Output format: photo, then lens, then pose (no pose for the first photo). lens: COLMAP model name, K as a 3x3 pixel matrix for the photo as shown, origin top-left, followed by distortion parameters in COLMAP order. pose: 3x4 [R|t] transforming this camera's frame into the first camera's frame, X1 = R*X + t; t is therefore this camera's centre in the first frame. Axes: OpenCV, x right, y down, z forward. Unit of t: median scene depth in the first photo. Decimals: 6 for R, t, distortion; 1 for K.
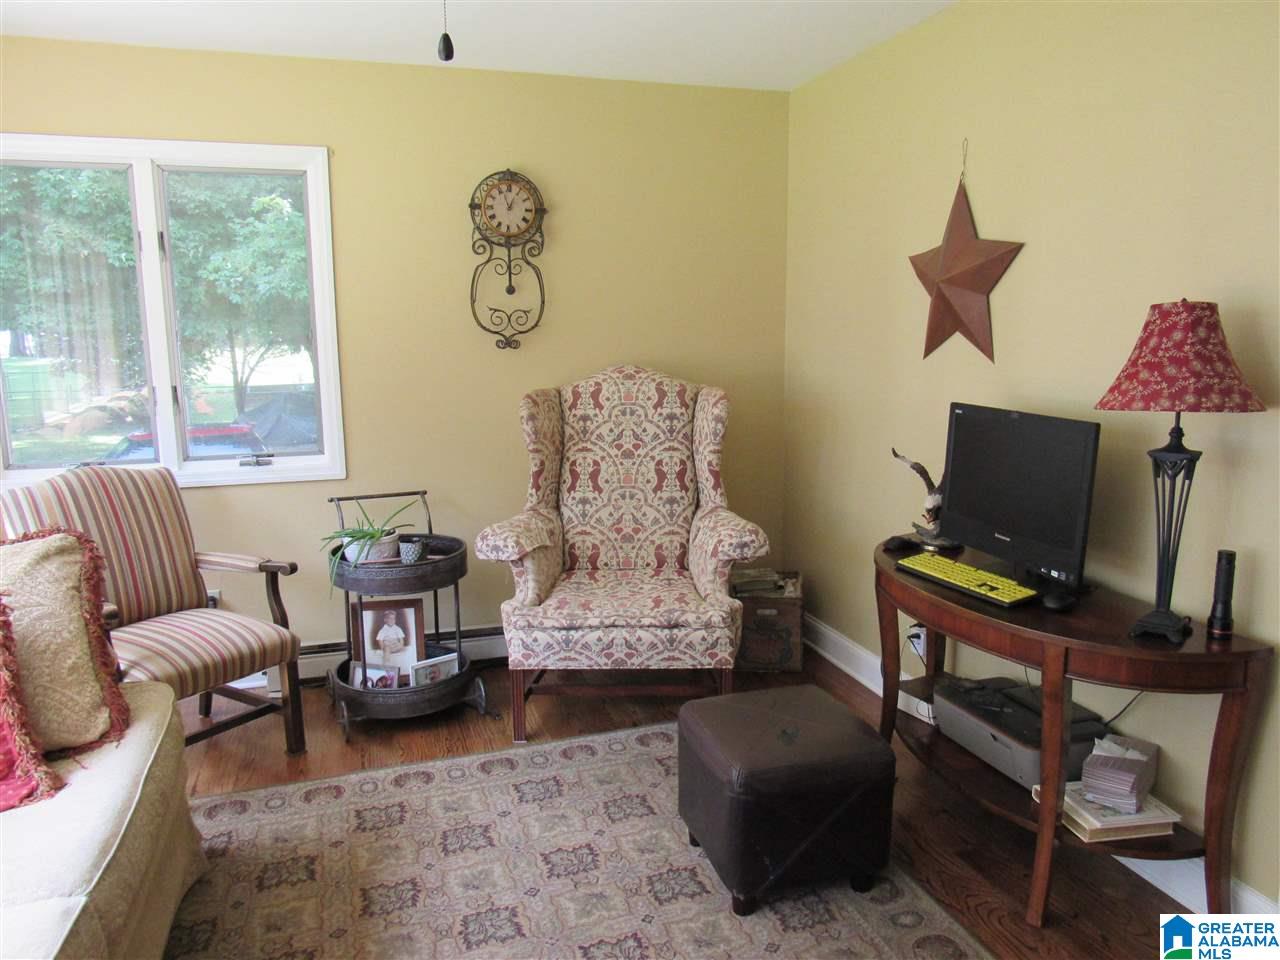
lens RADIAL K [[915.1, 0, 642.4], [0, 915.1, 484.5], [0, 0, 1]] dist [-0.028583, 0.007113]
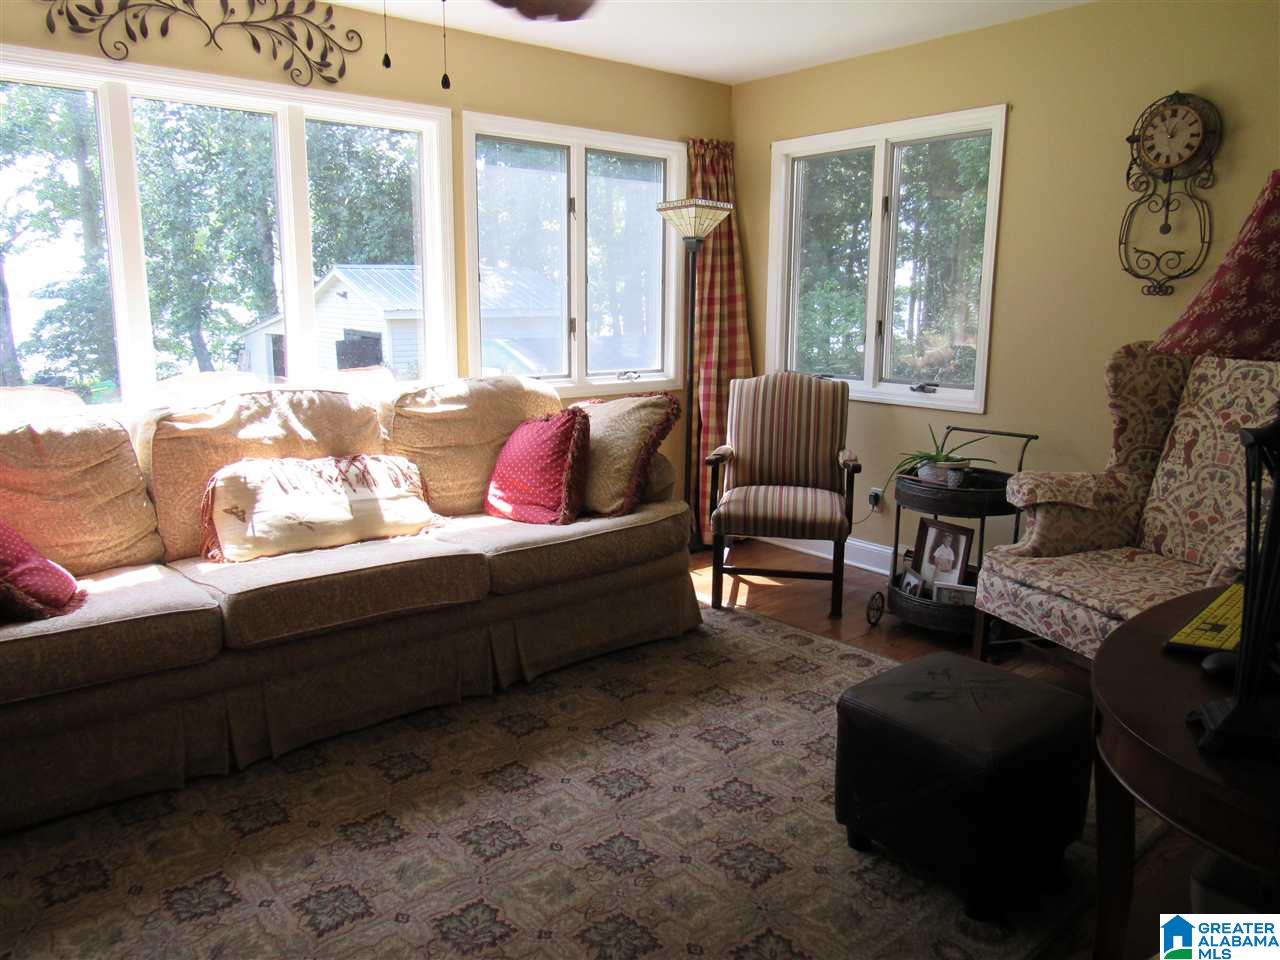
lens RADIAL K [[915.1, 0, 644.3], [0, 915.1, 473.1], [0, 0, 1]] dist [-0.028583, 0.007113]
pose [[0.369743, 0.182444, -0.911046, 0.551606], [-0.167961, 0.977502, 0.127587, -0.008528], [0.913827, 0.105846, 0.392069, 0.232052]]
